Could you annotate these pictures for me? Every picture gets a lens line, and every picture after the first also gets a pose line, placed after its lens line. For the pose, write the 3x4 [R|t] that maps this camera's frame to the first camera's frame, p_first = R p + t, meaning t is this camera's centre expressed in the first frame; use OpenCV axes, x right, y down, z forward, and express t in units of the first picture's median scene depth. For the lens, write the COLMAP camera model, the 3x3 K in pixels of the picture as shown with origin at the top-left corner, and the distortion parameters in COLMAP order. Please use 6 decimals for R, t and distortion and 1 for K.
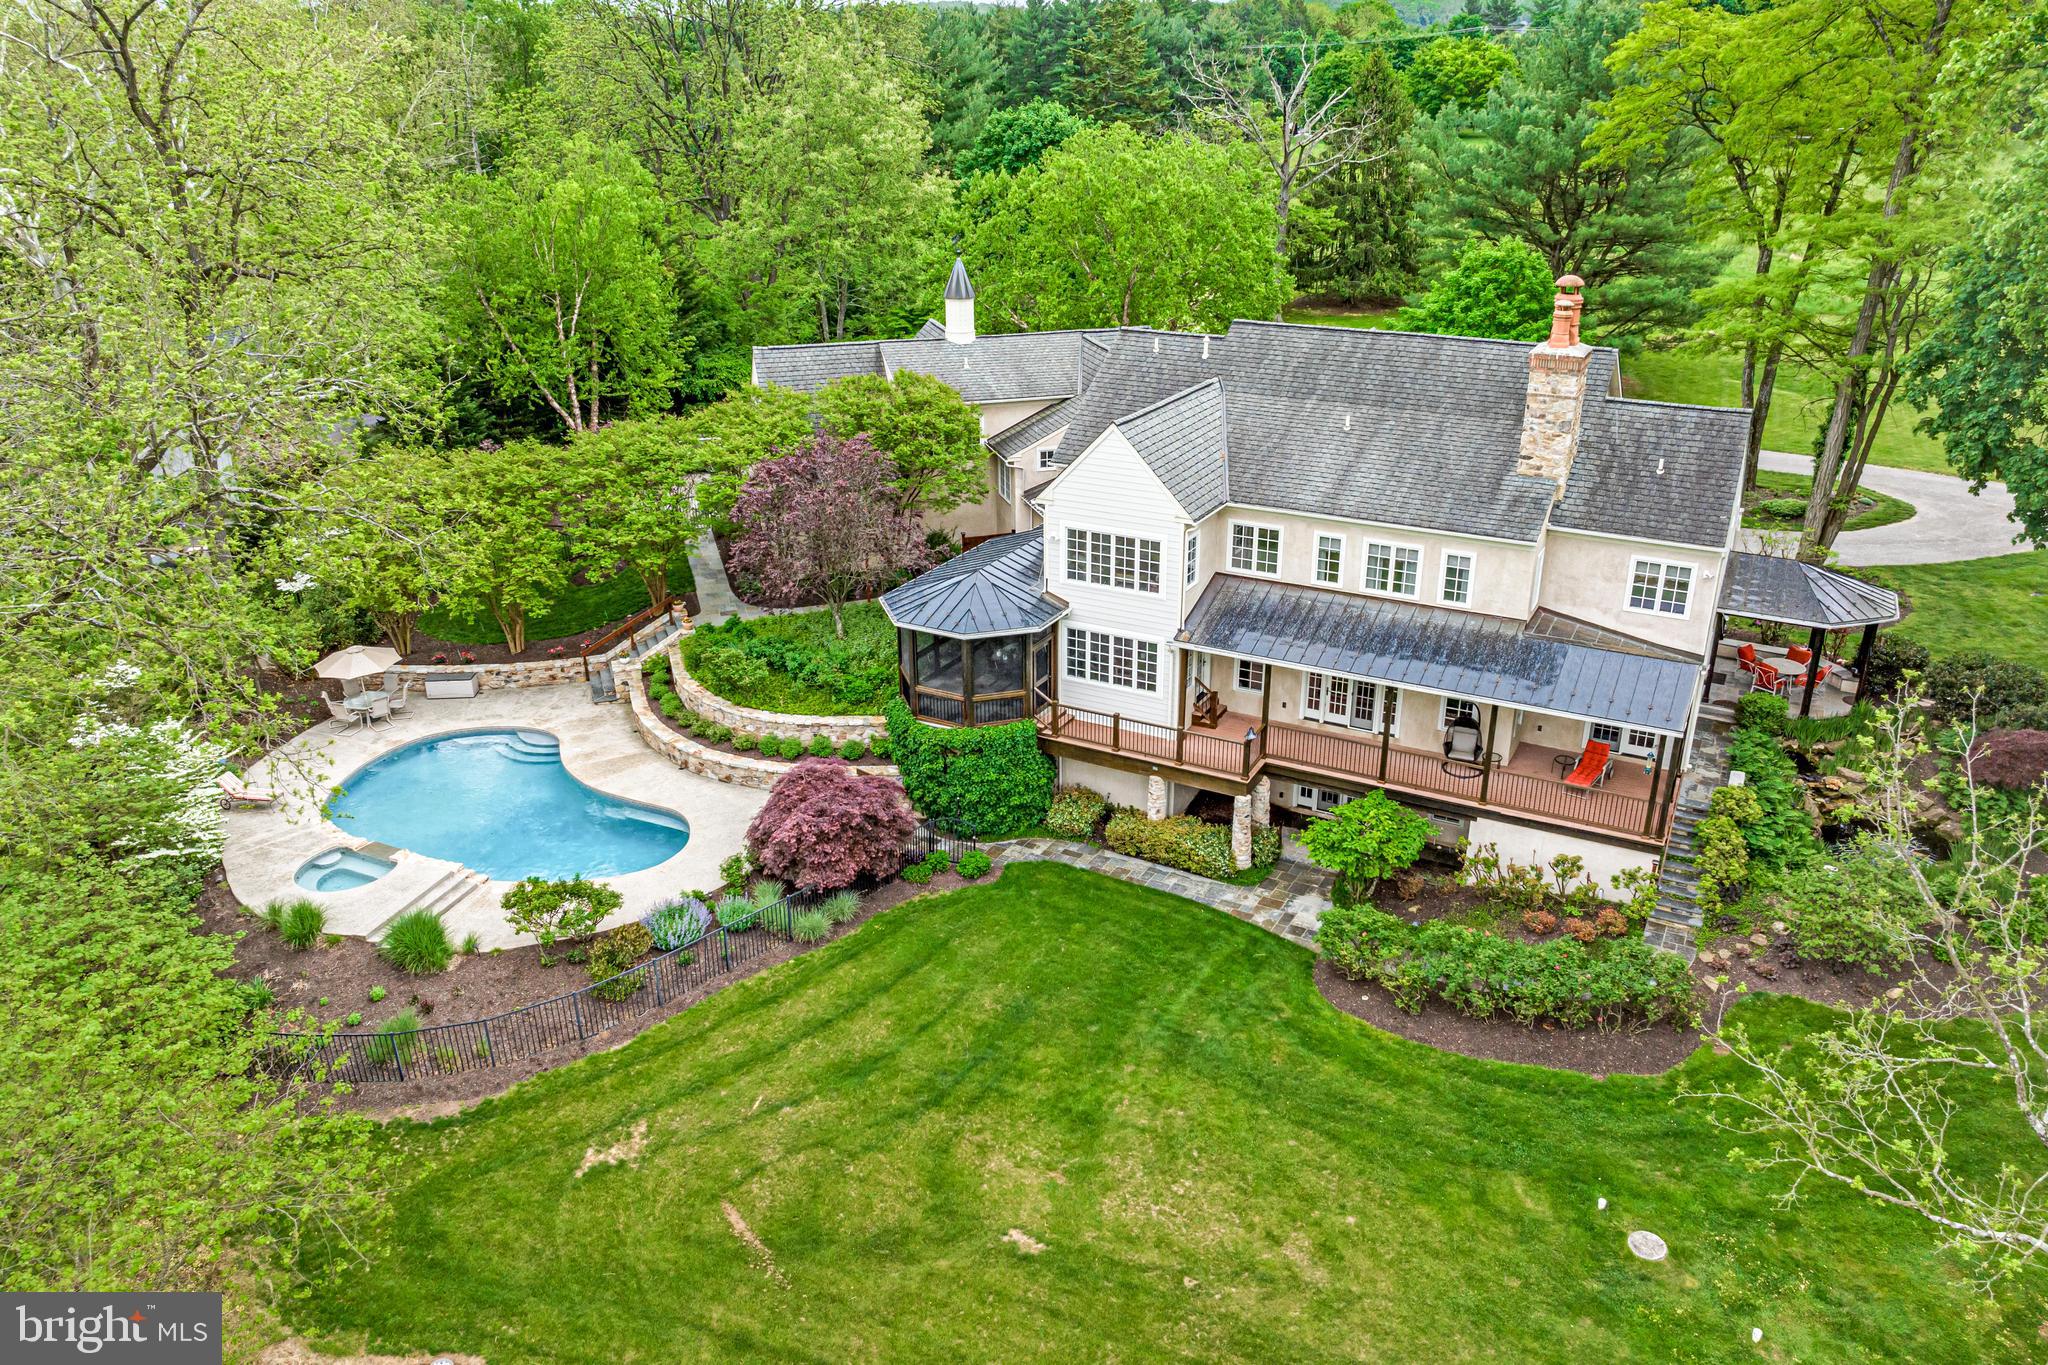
lens RADIAL K [[1436.0, 0, 1026.2], [0, 1436.0, 679.4], [0, 0, 1]] dist [-0.031119, -0.012093]
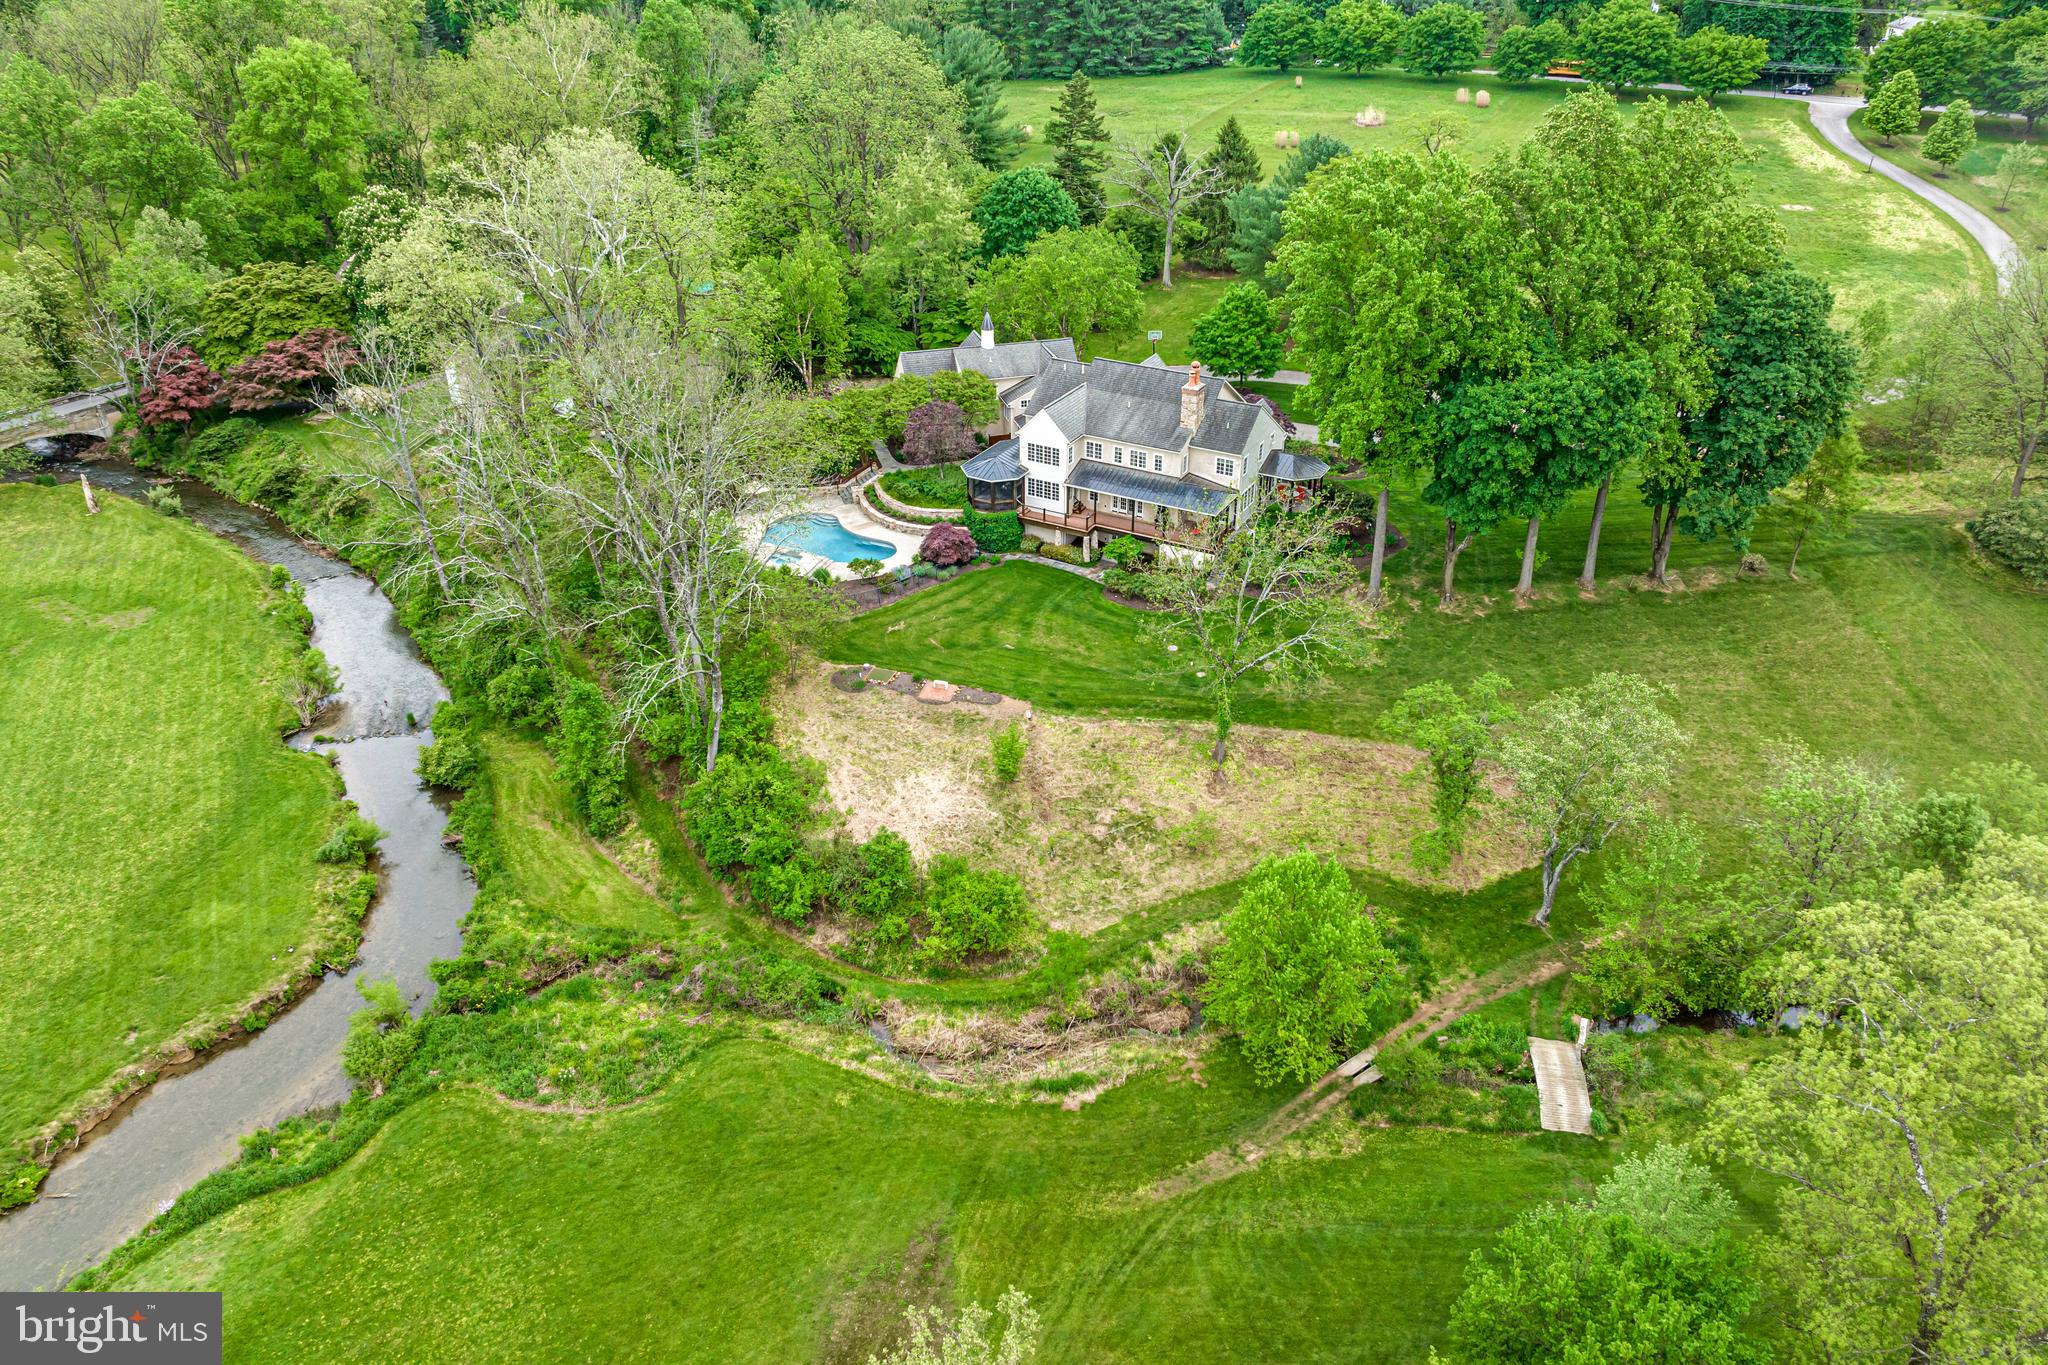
lens RADIAL K [[1436.0, 0, 1040.1], [0, 1436.0, 692.4], [0, 0, 1]] dist [-0.031119, -0.012093]
pose [[0.999954, 0.007597, 0.005849, 0.040009], [-0.008344, 0.990054, 0.140442, -0.014989], [-0.004724, -0.140485, 0.990072, -1.879933]]
